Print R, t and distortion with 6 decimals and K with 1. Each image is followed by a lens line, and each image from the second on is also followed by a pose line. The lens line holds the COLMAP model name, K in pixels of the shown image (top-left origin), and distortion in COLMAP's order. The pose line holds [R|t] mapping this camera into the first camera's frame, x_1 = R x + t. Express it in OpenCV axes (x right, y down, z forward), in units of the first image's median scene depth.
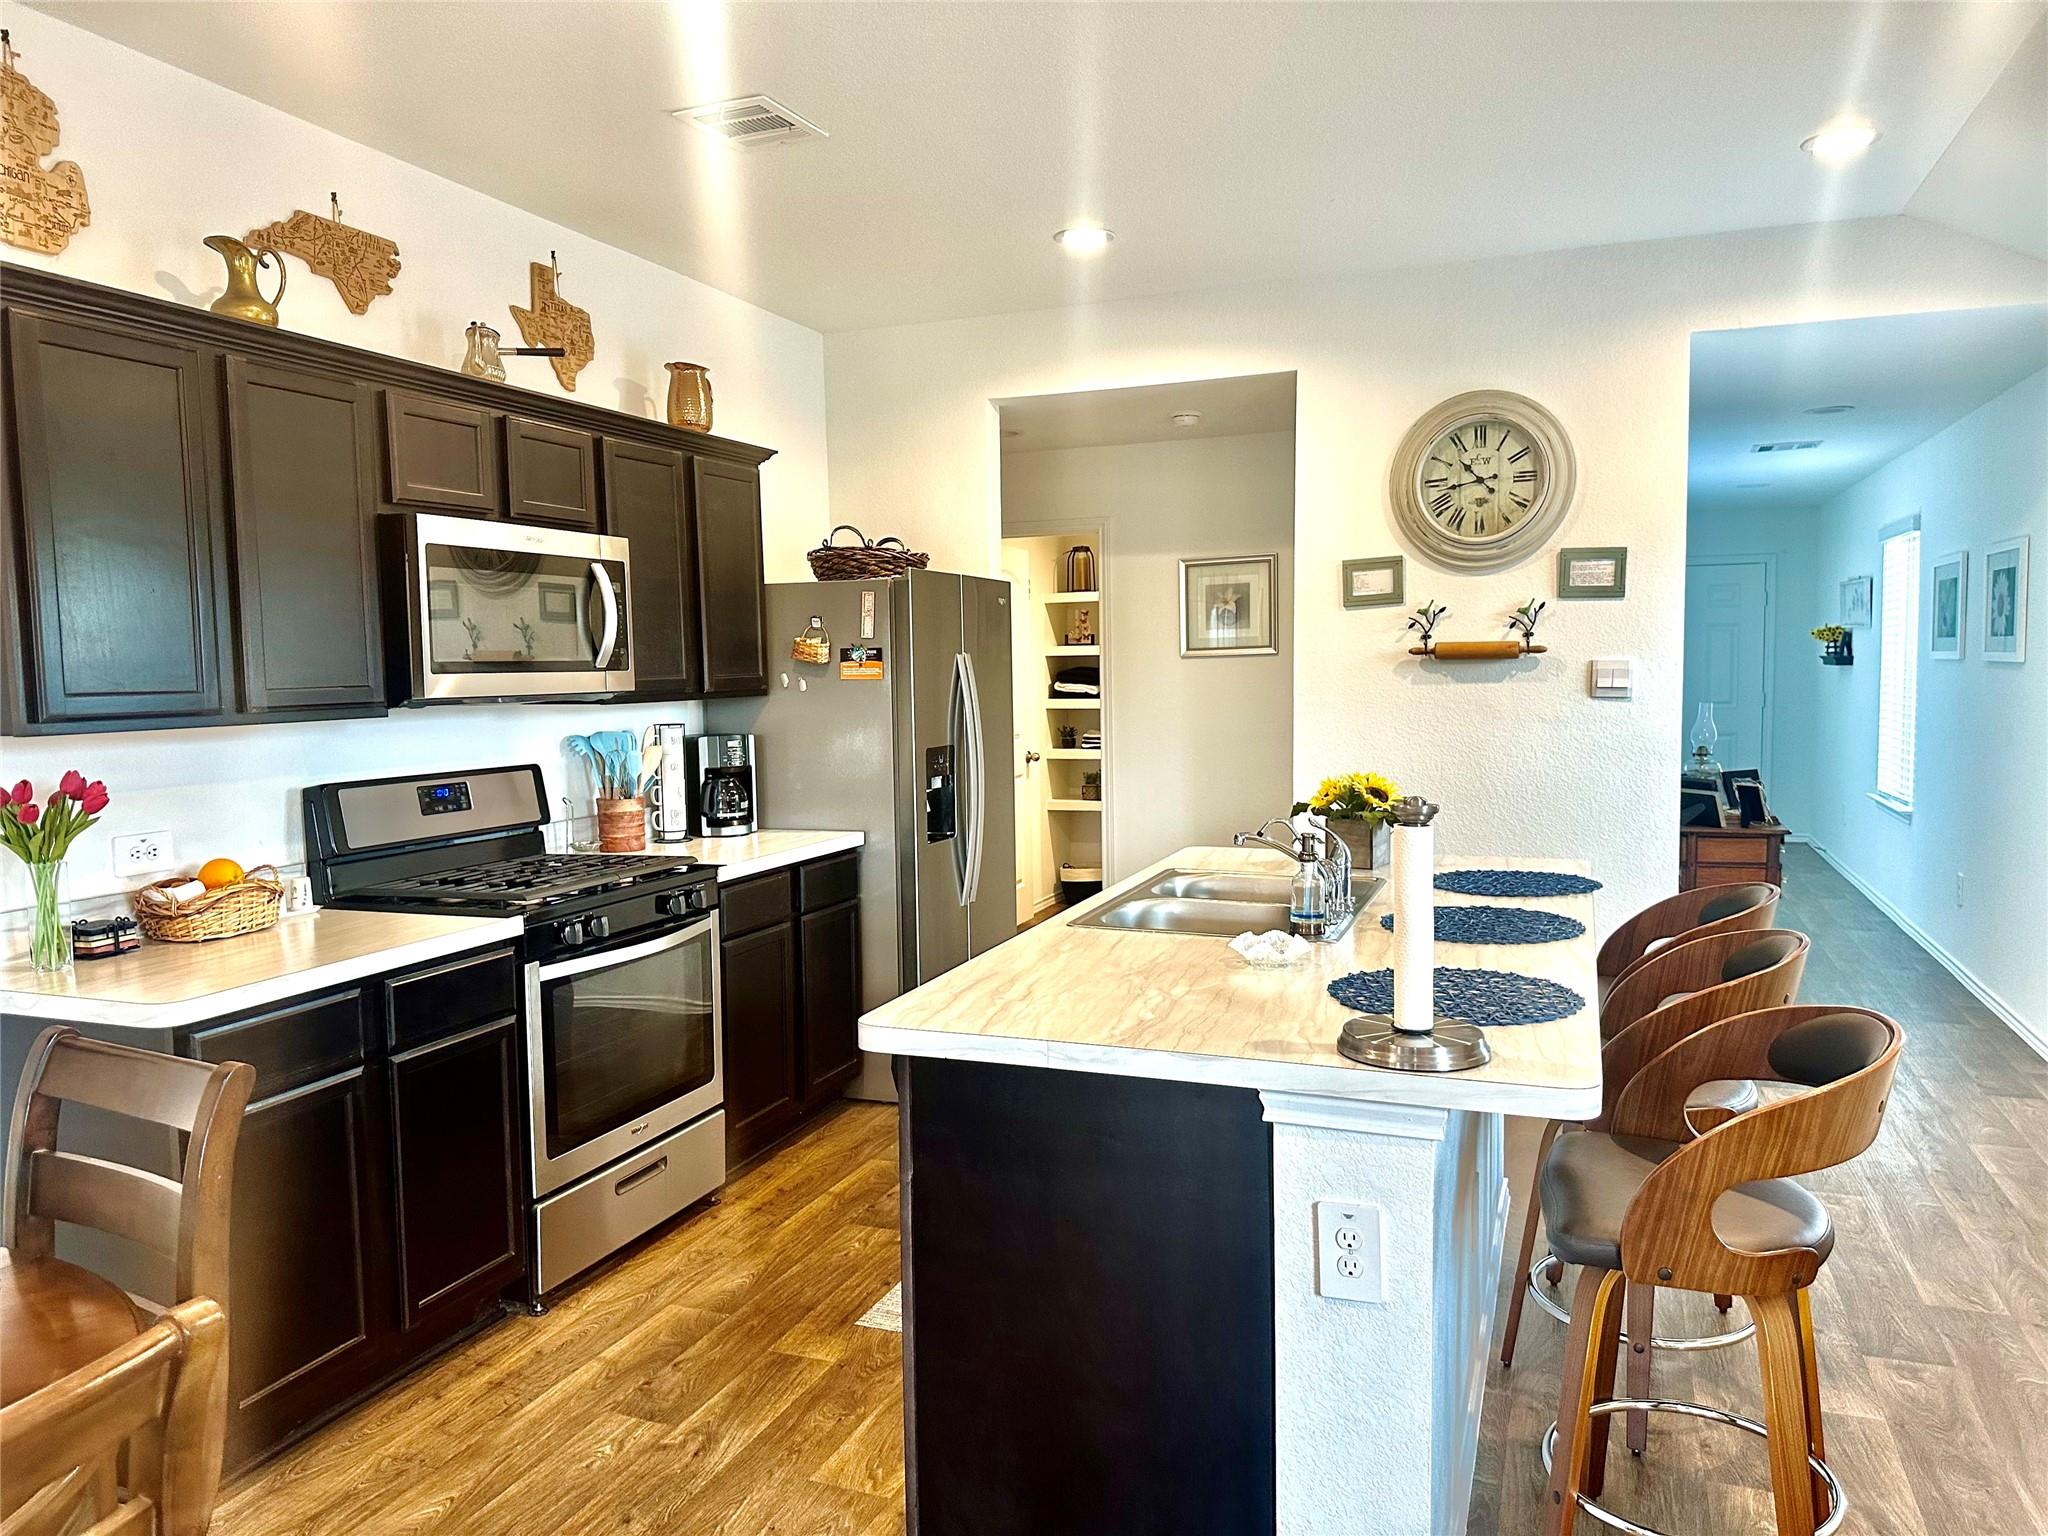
lens RADIAL K [[1414.0, 0, 1024.0], [0, 1414.0, 768.0], [0, 0, 1]] dist [0.097522, -0.085477]
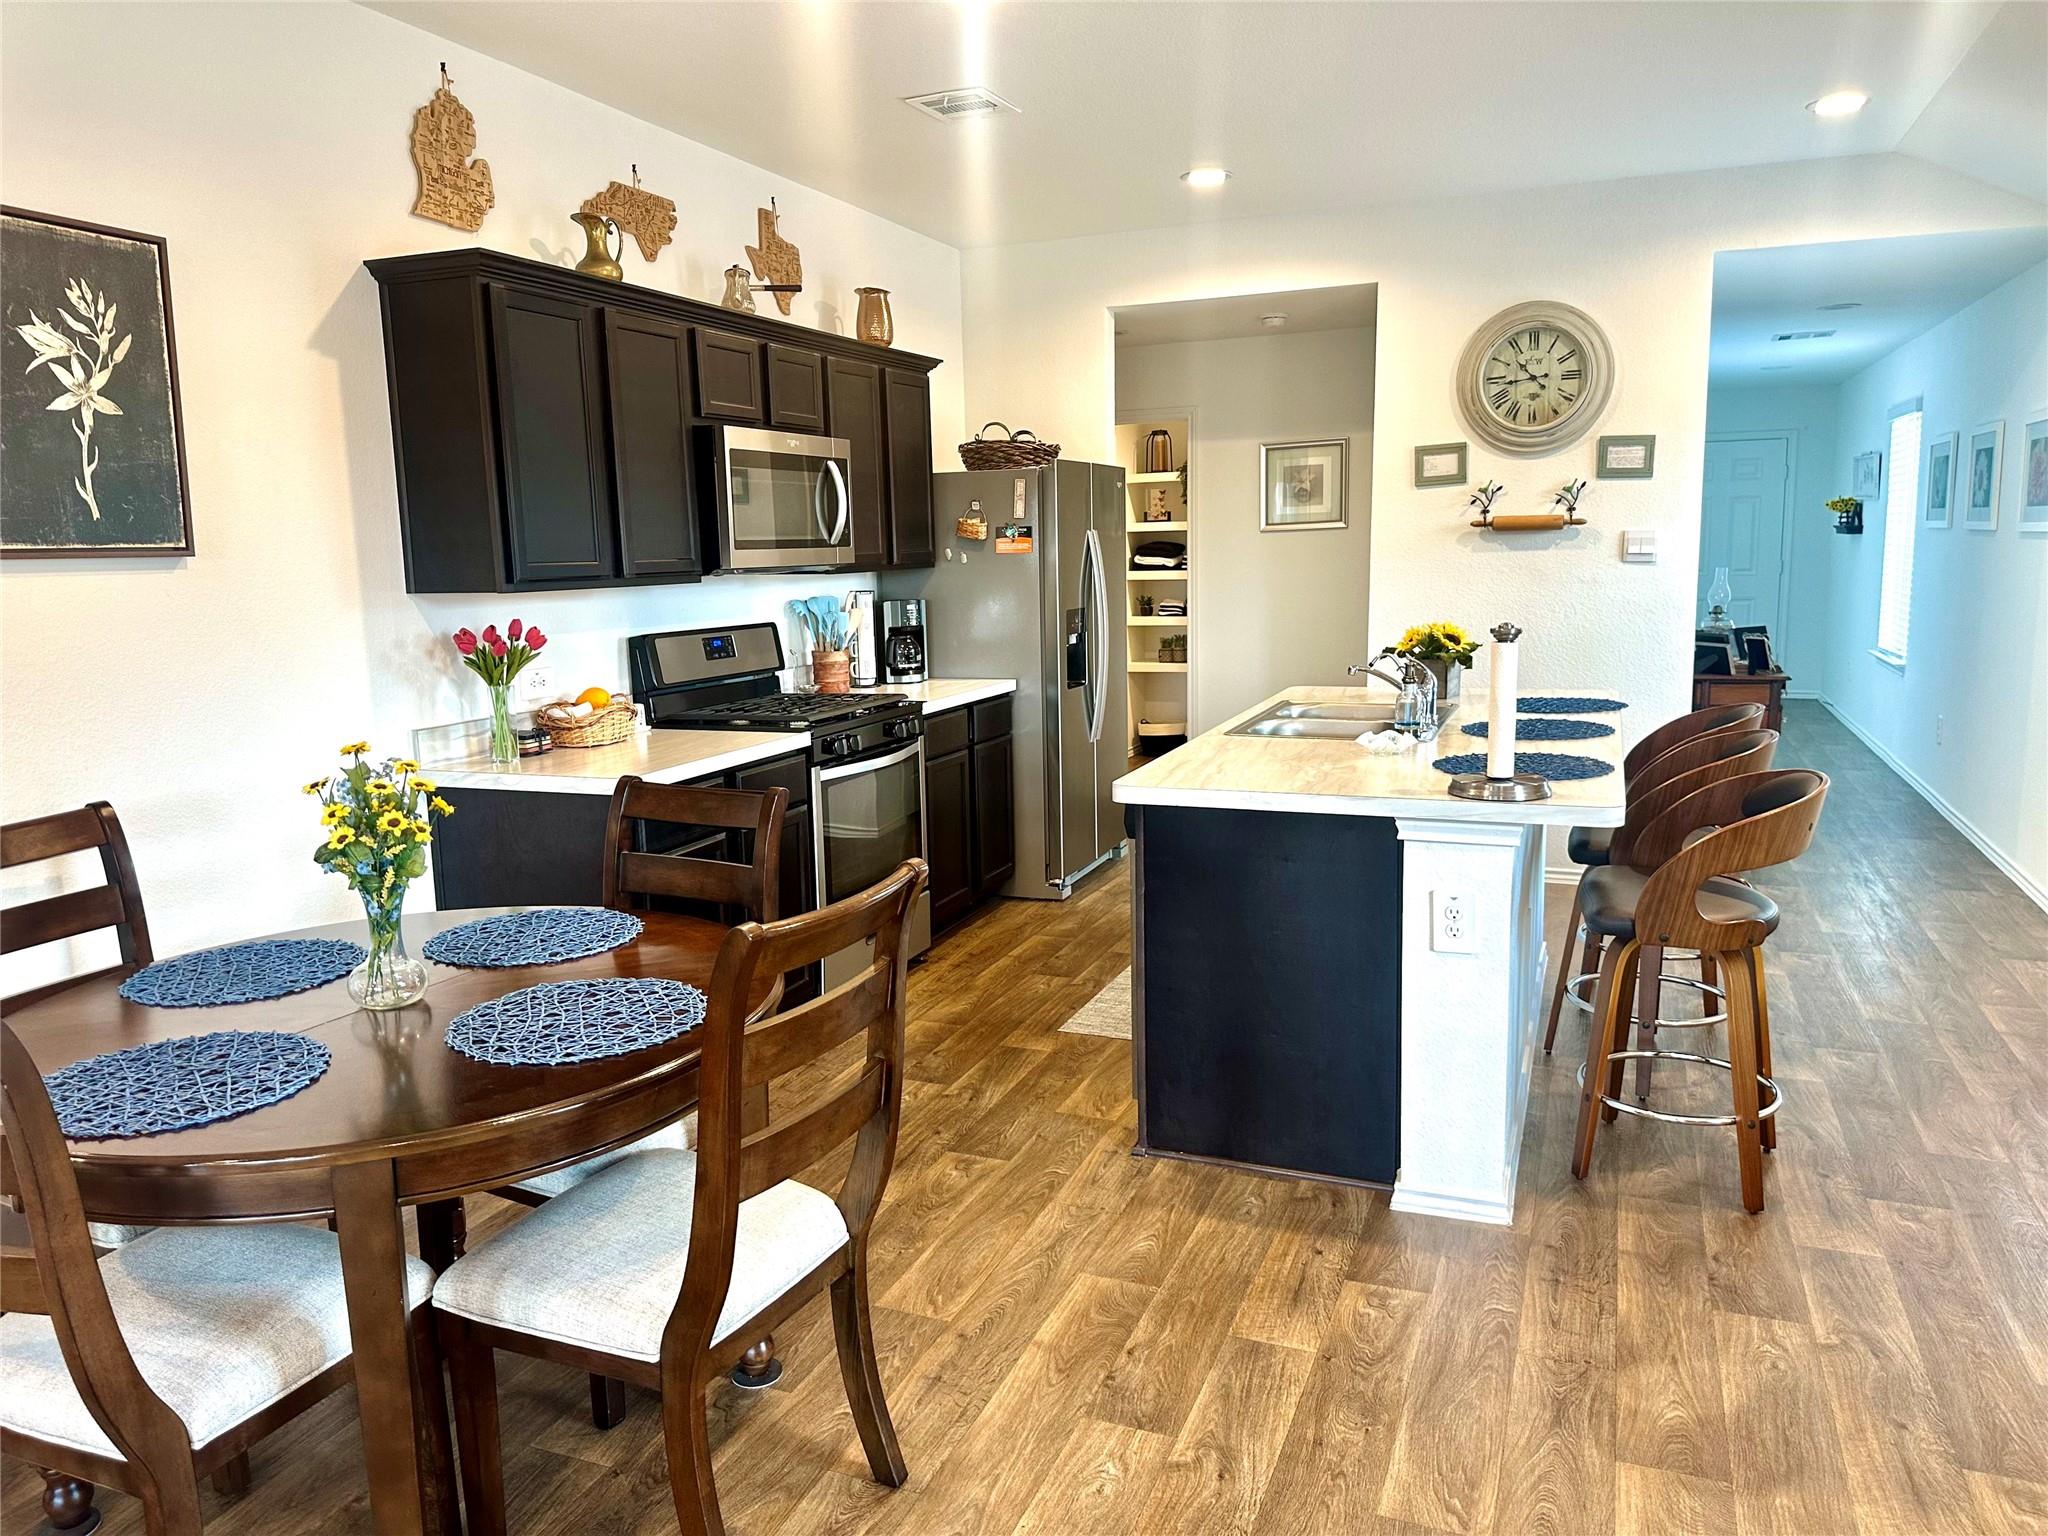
lens RADIAL K [[1469.3, 0, 1021.7], [0, 1469.3, 747.4], [0, 0, 1]] dist [0.119663, -0.141217]
pose [[0.999977, -0.005596, -0.003716, -0.107371], [0.005827, 0.997831, 0.065565, 0.021334], [0.003341, -0.065586, 0.997841, -0.269225]]
